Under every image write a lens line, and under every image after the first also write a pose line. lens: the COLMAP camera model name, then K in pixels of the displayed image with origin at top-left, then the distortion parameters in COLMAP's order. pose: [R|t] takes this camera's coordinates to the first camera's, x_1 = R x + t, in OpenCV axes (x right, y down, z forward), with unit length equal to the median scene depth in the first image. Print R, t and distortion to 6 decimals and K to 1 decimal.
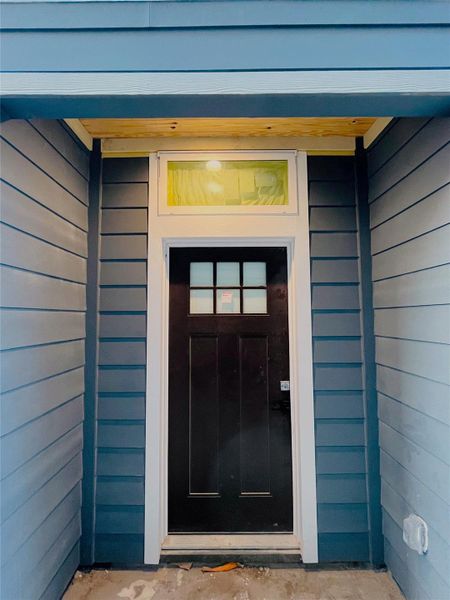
lens RADIAL K [[295.0, 0, 225.0], [0, 295.0, 300.0], [0, 0, 1]] dist [0.001335, 0.000833]
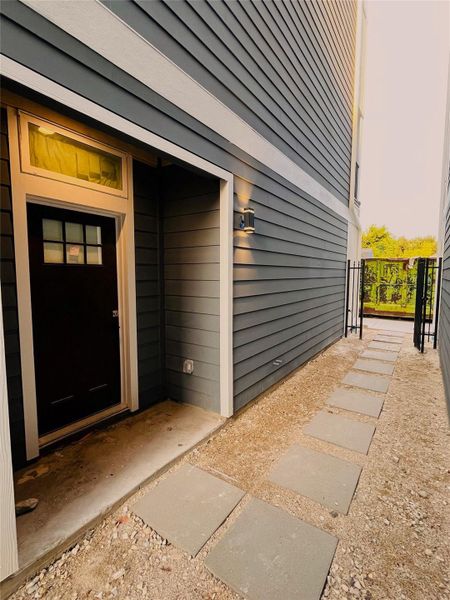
lens RADIAL K [[295.0, 0, 225.0], [0, 295.0, 300.0], [0, 0, 1]] dist [0.001335, 0.000833]
pose [[0.564990, -0.062991, 0.822690, -0.713465], [-0.056830, 0.991743, 0.114964, 0.017904], [-0.823138, -0.111707, 0.556745, -0.287894]]
